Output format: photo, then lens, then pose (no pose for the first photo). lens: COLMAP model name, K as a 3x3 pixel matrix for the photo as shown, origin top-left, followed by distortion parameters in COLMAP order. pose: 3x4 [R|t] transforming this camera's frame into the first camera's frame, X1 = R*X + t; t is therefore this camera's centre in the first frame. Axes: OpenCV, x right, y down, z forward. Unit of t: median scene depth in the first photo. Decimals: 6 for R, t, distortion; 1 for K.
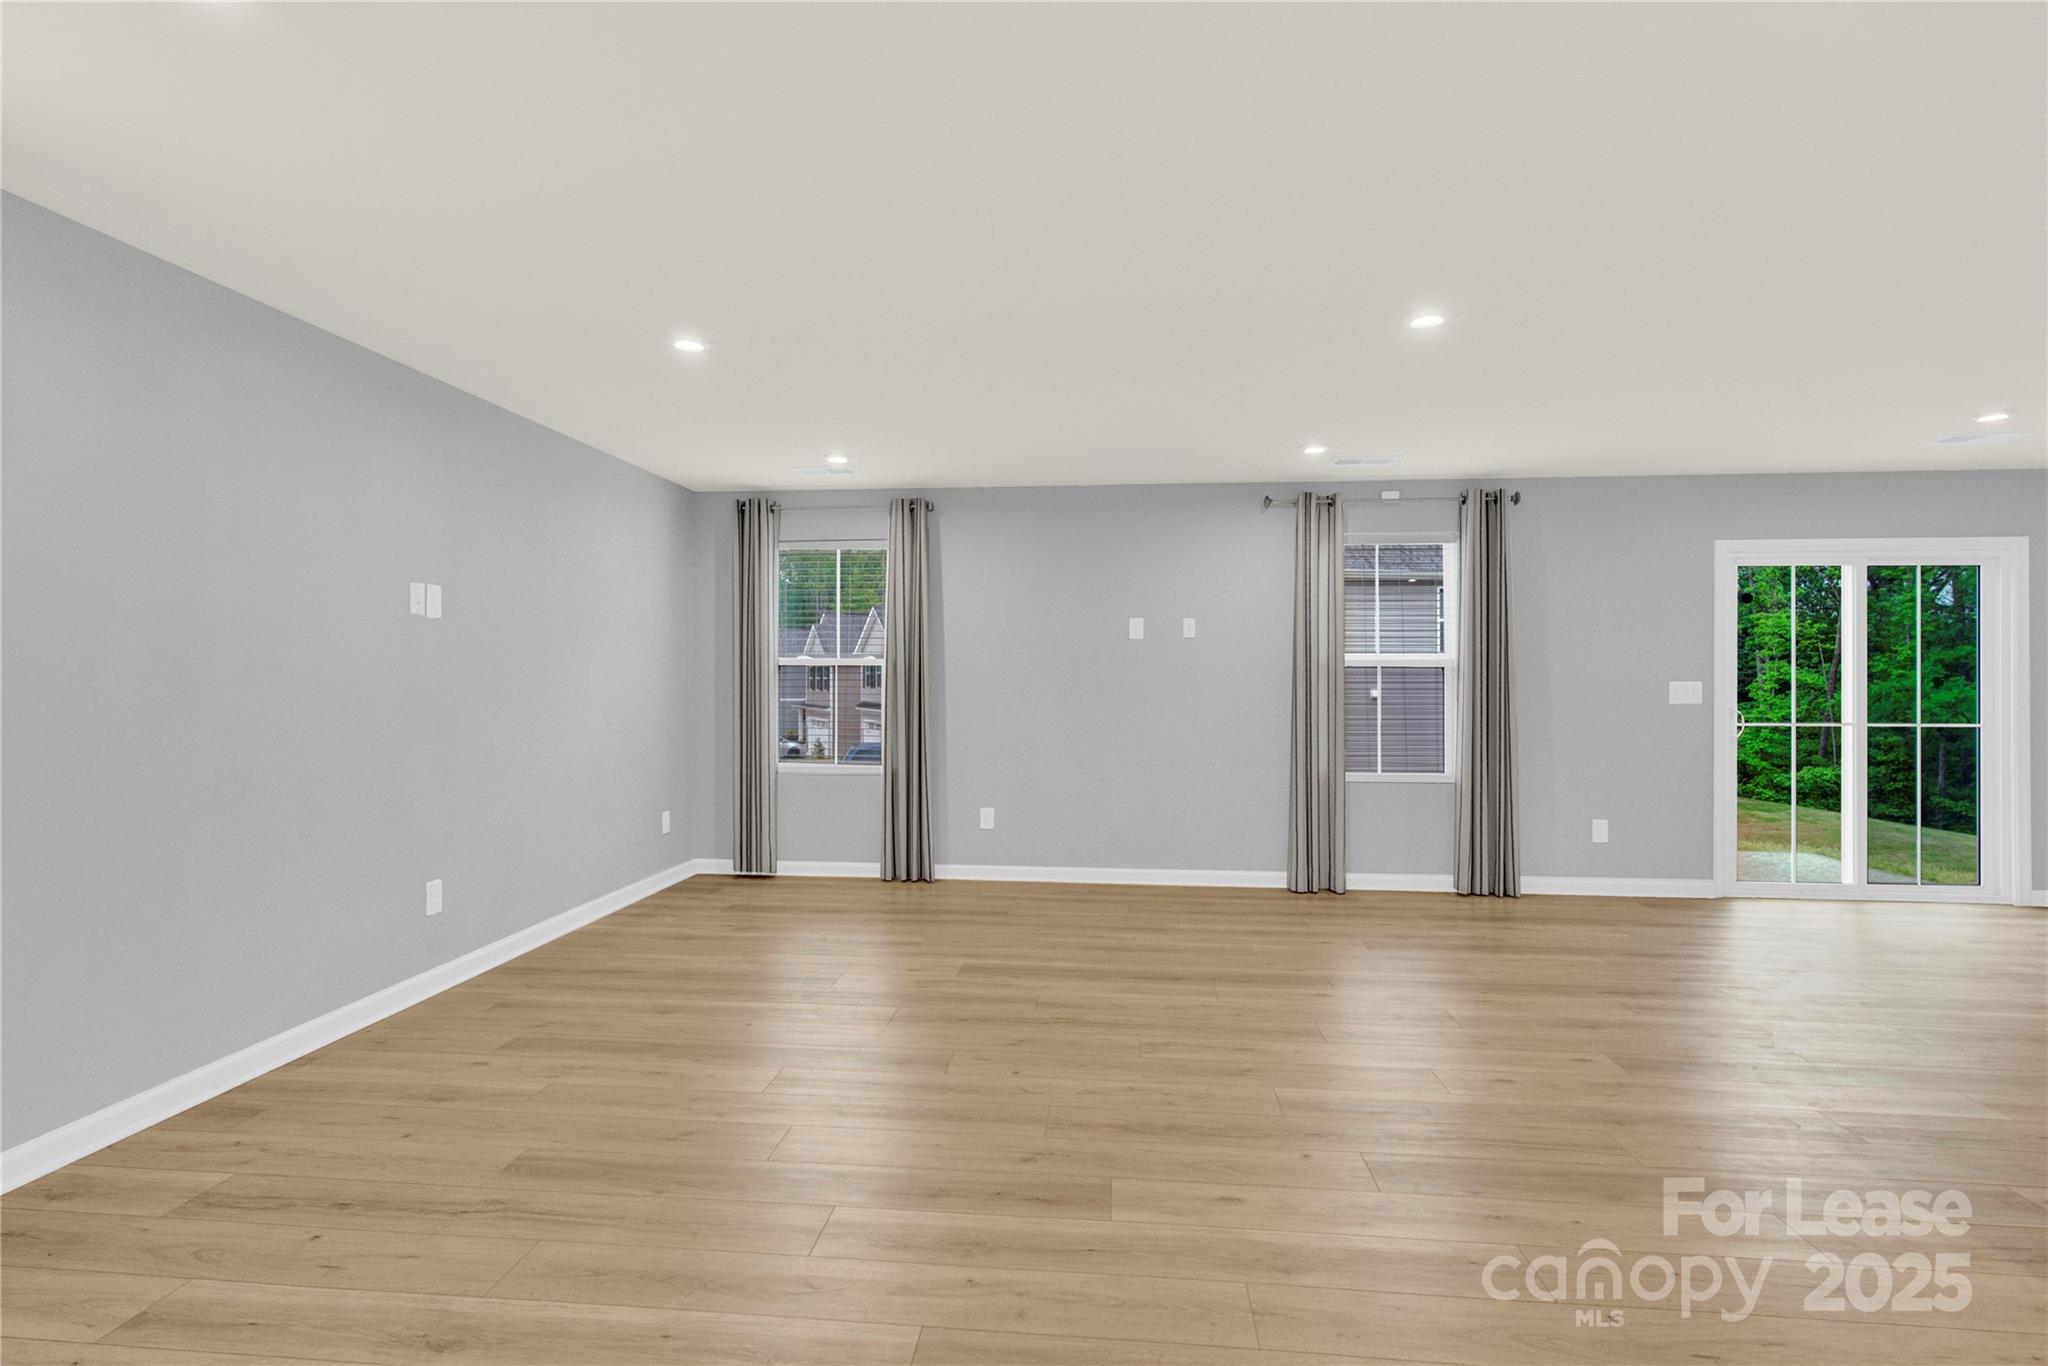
lens RADIAL K [[969.3, 0, 1038.1], [0, 969.3, 675.4], [0, 0, 1]] dist [0.000275, 0.000541]
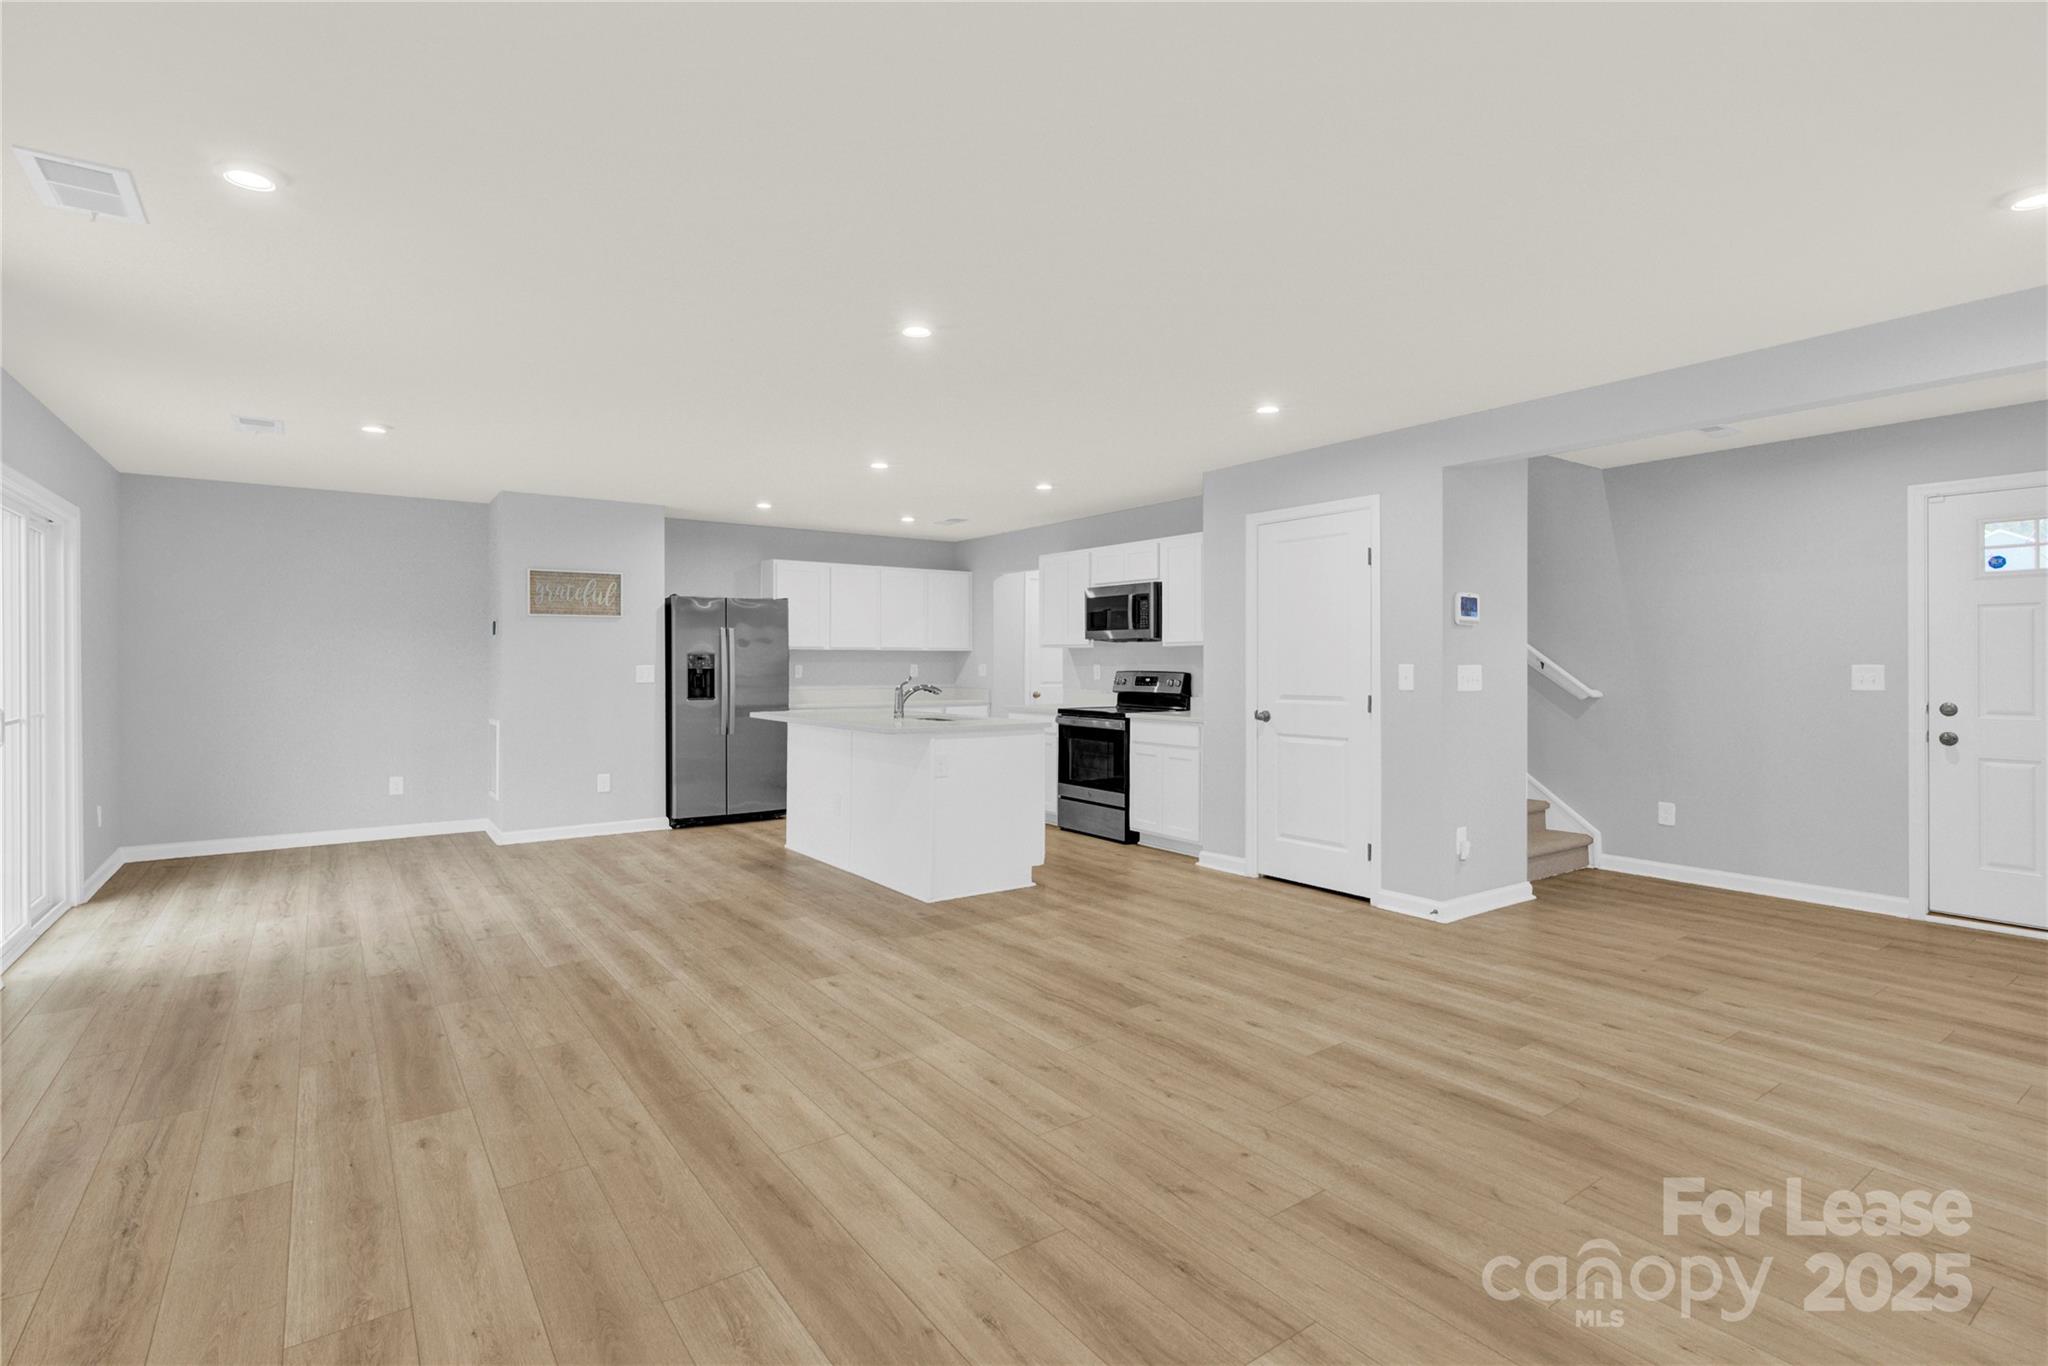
lens RADIAL K [[976.4, 0, 1008.9], [0, 976.4, 665.0], [0, 0, 1]] dist [-0.001919, 0.000067]
pose [[-0.639537, -0.005974, 0.768737, -0.275069], [-0.006968, 0.999974, 0.001974, -0.000050], [-0.768729, -0.004094, -0.639562, 0.884934]]
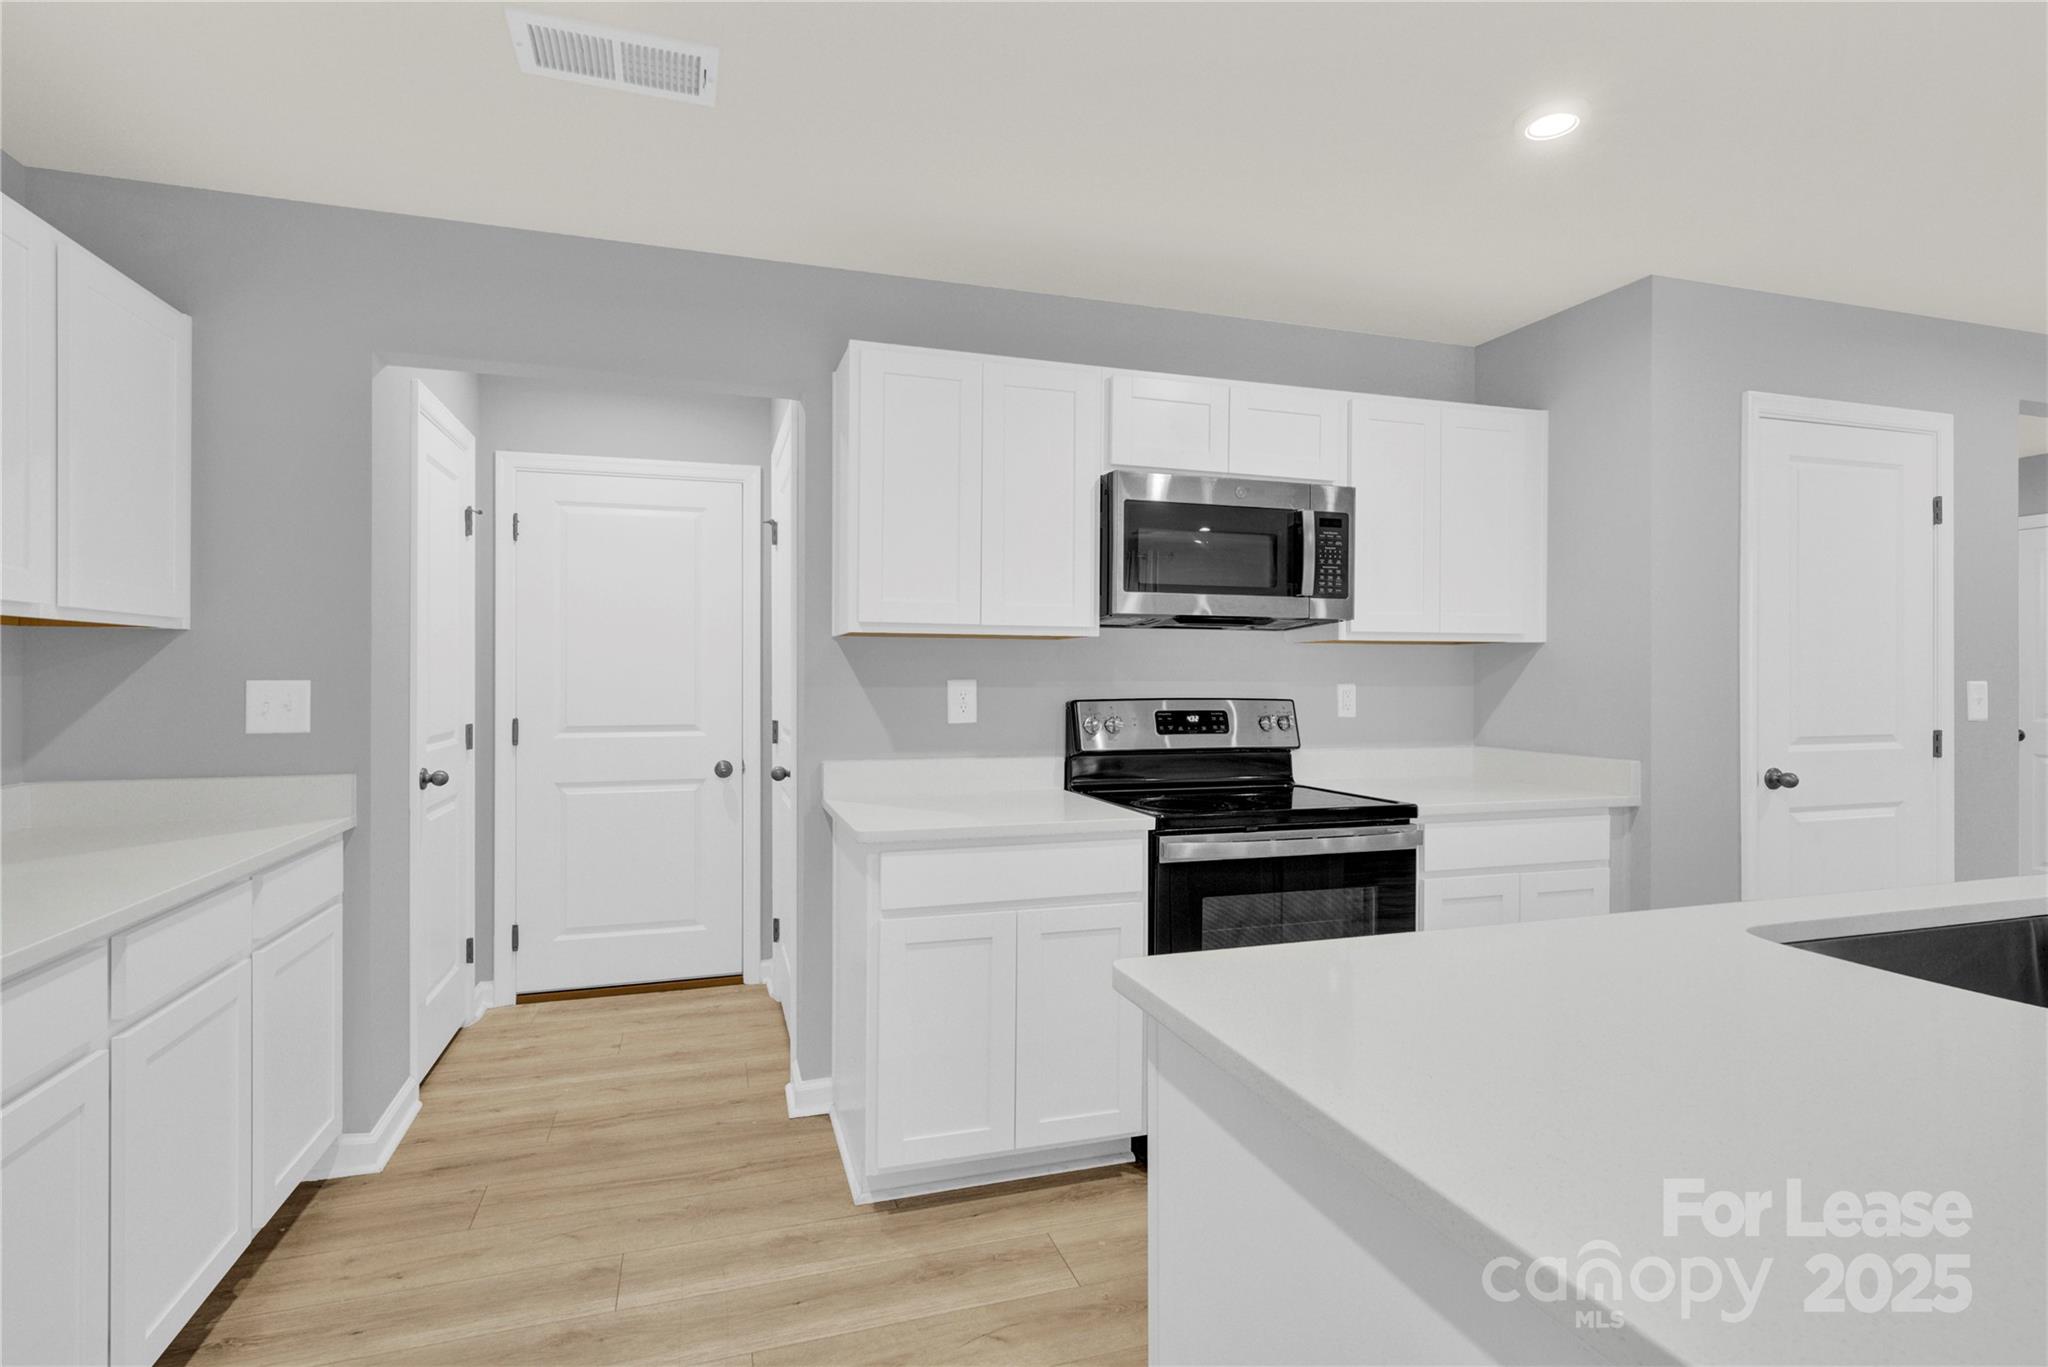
lens RADIAL K [[971.0, 0, 1012.5], [0, 971.0, 679.6], [0, 0, 1]] dist [0.001575, 0.000464]
pose [[-0.926662, -0.005211, -0.375860, 0.858055], [-0.003520, 0.999980, -0.005186, 0.002197], [0.375880, -0.003482, -0.926662, 0.400226]]
